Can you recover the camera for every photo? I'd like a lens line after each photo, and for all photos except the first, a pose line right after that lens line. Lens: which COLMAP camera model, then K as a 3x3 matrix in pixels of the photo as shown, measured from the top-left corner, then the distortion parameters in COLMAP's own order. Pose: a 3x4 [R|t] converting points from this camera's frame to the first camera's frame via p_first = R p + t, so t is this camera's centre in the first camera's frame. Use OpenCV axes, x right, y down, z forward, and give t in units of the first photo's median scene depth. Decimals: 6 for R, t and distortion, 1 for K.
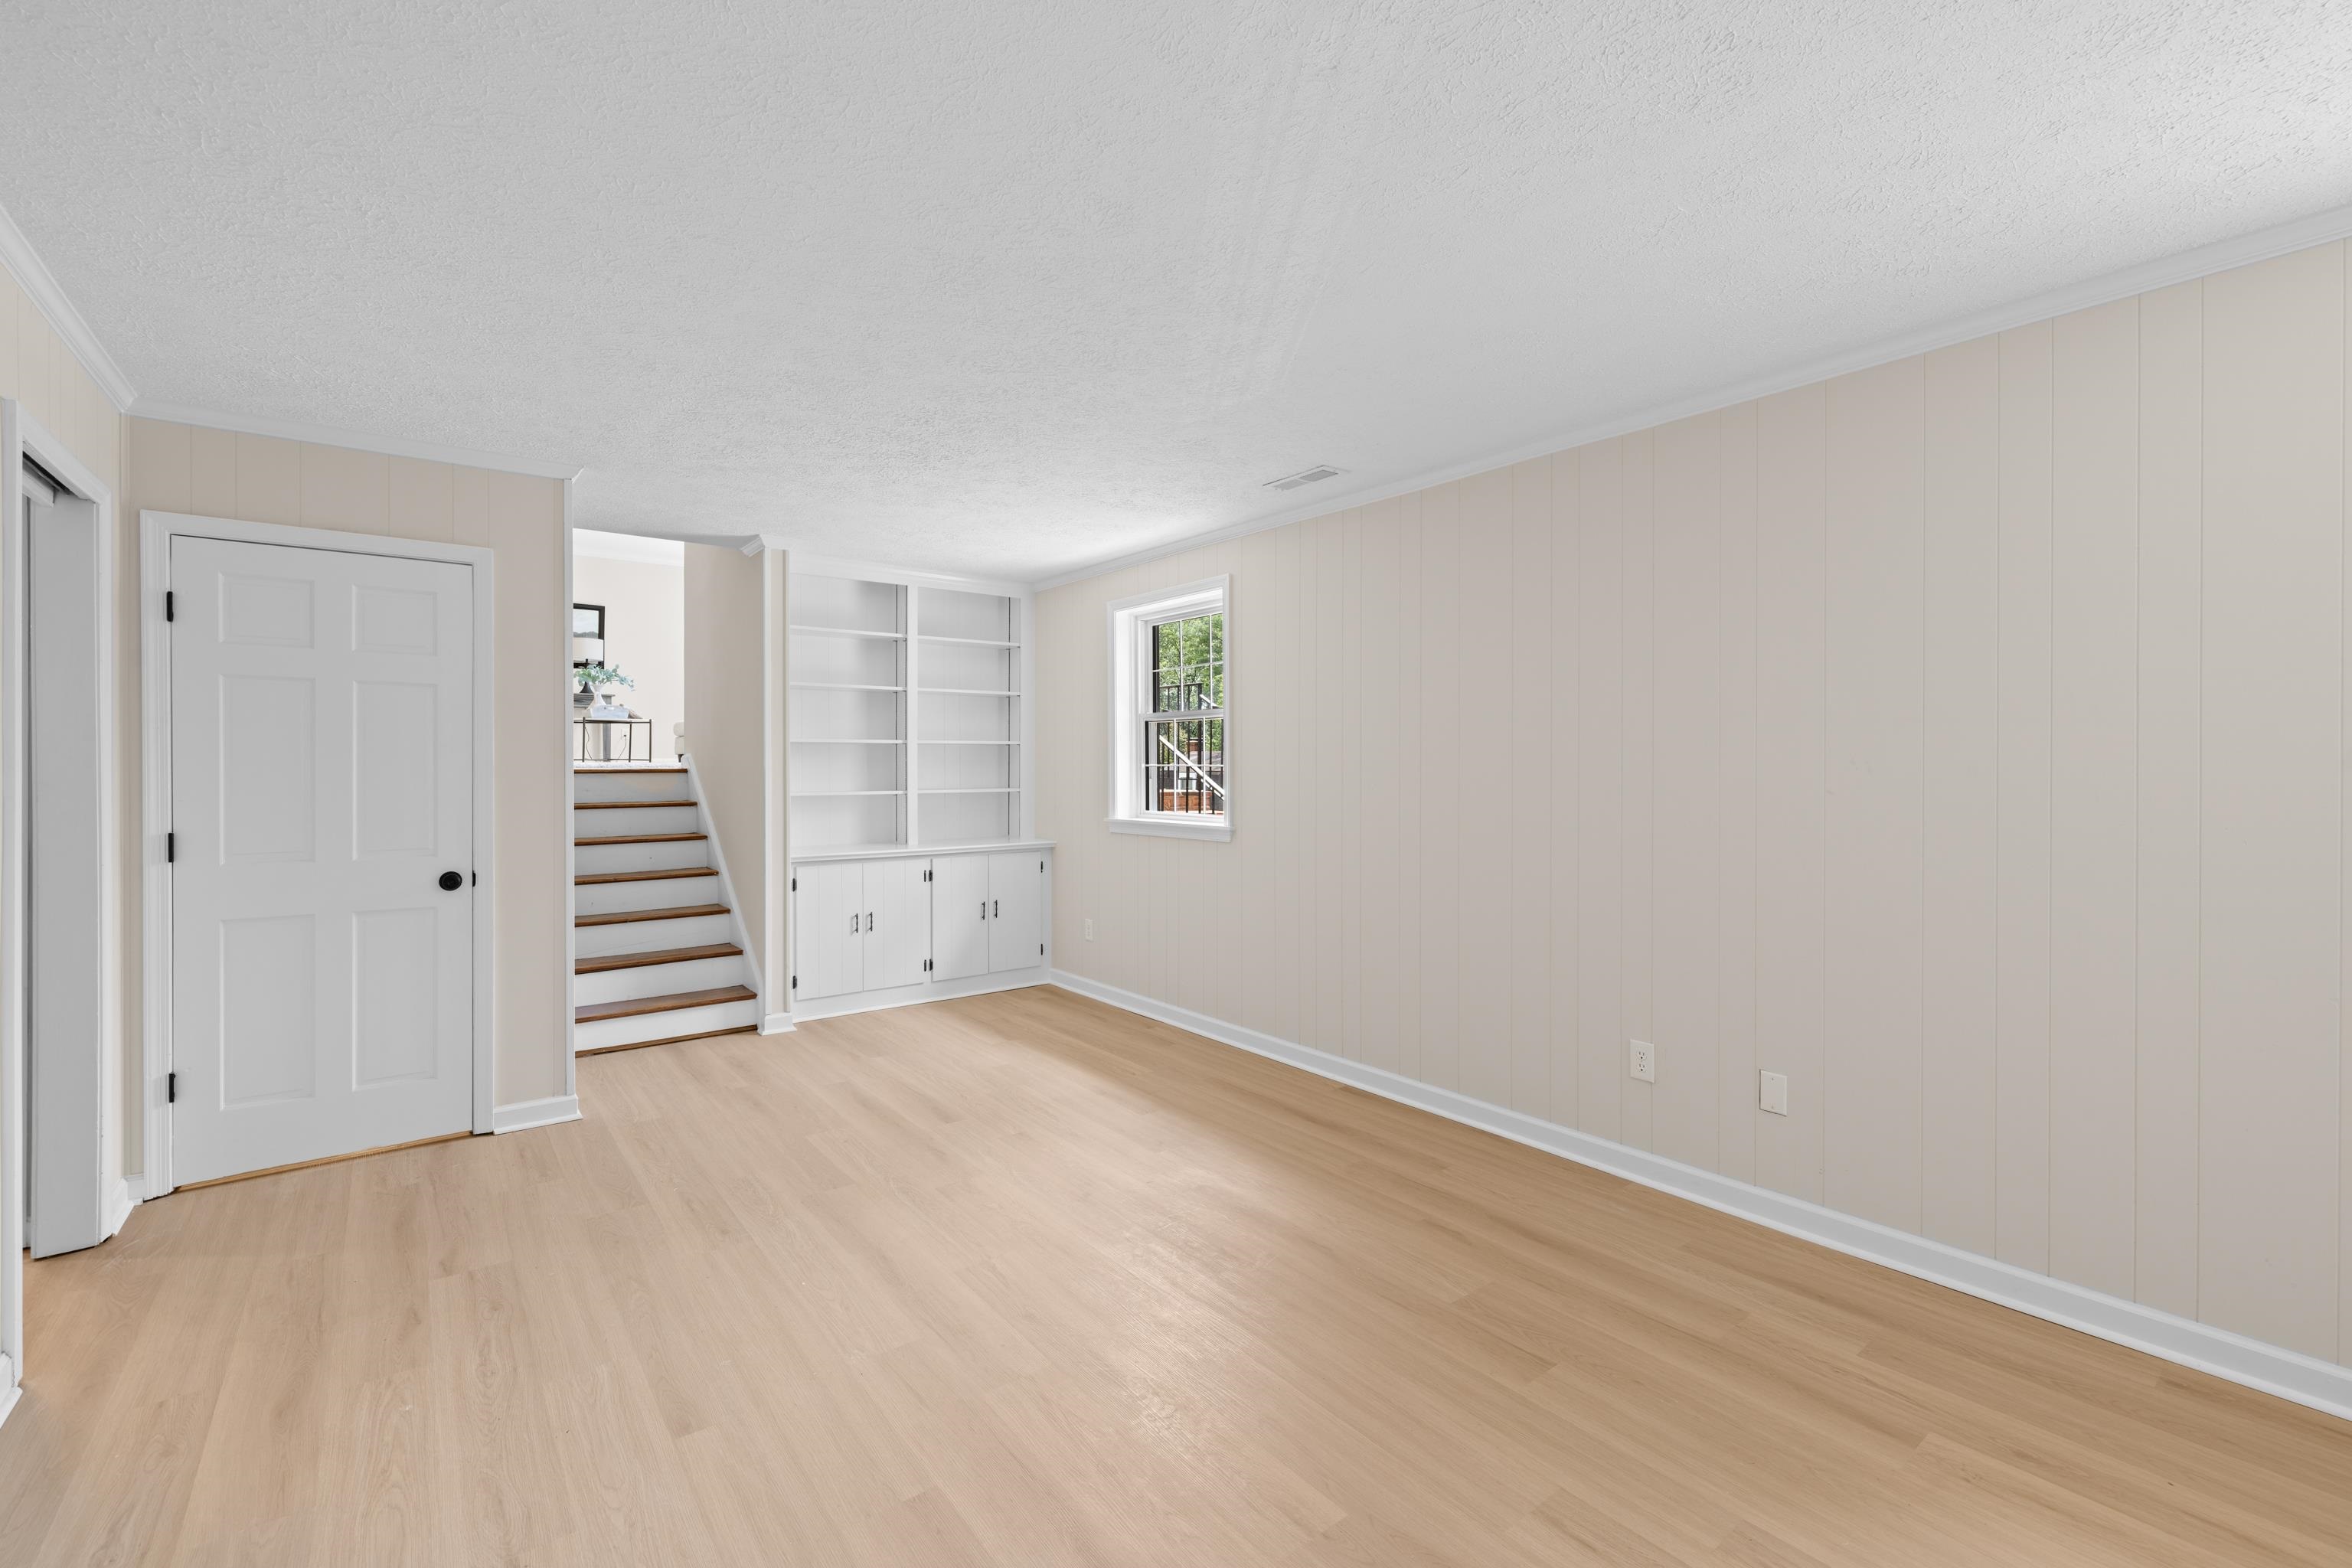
lens RADIAL K [[1009.2, 0, 1172.7], [0, 1009.2, 782.4], [0, 0, 1]] dist [0.000661, 0.001871]
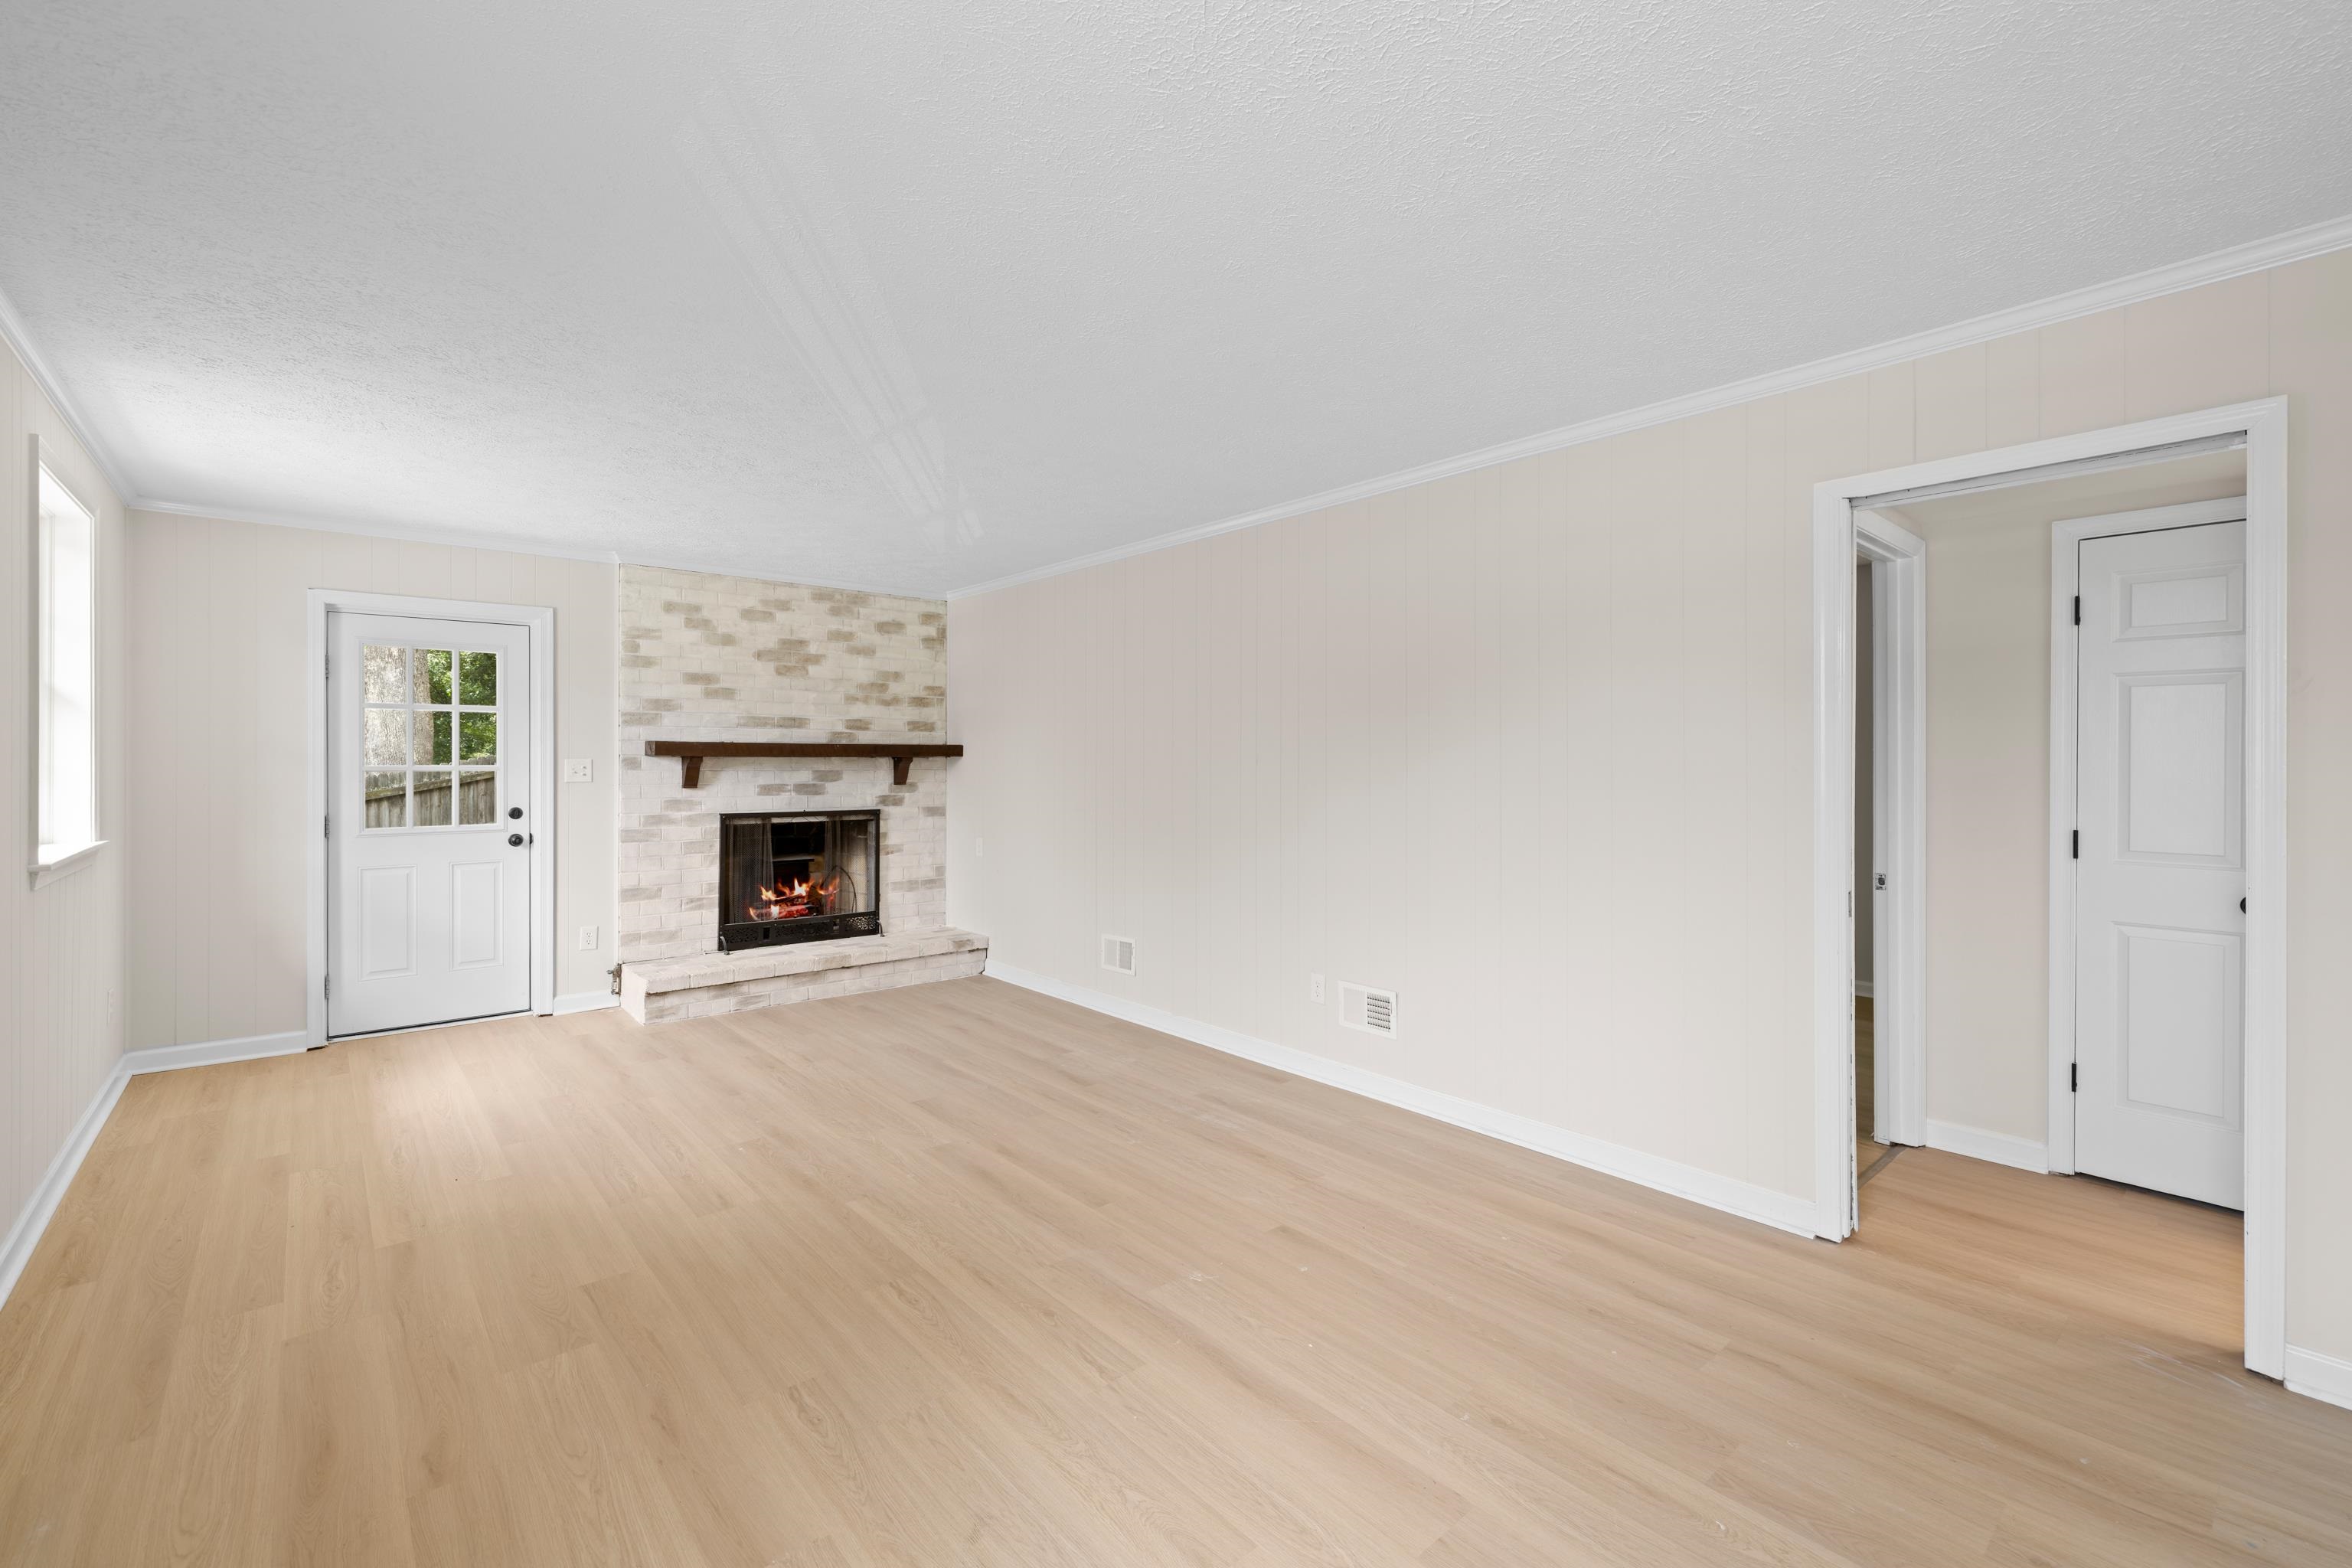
lens RADIAL K [[1009.2, 0, 1172.6], [0, 1009.2, 747.7], [0, 0, 1]] dist [0.000661, 0.001871]
pose [[-0.998939, -0.000247, -0.046047, -0.199033], [-0.000079, 0.999993, -0.003645, -0.024655], [0.046047, -0.003638, -0.998933, 1.833560]]
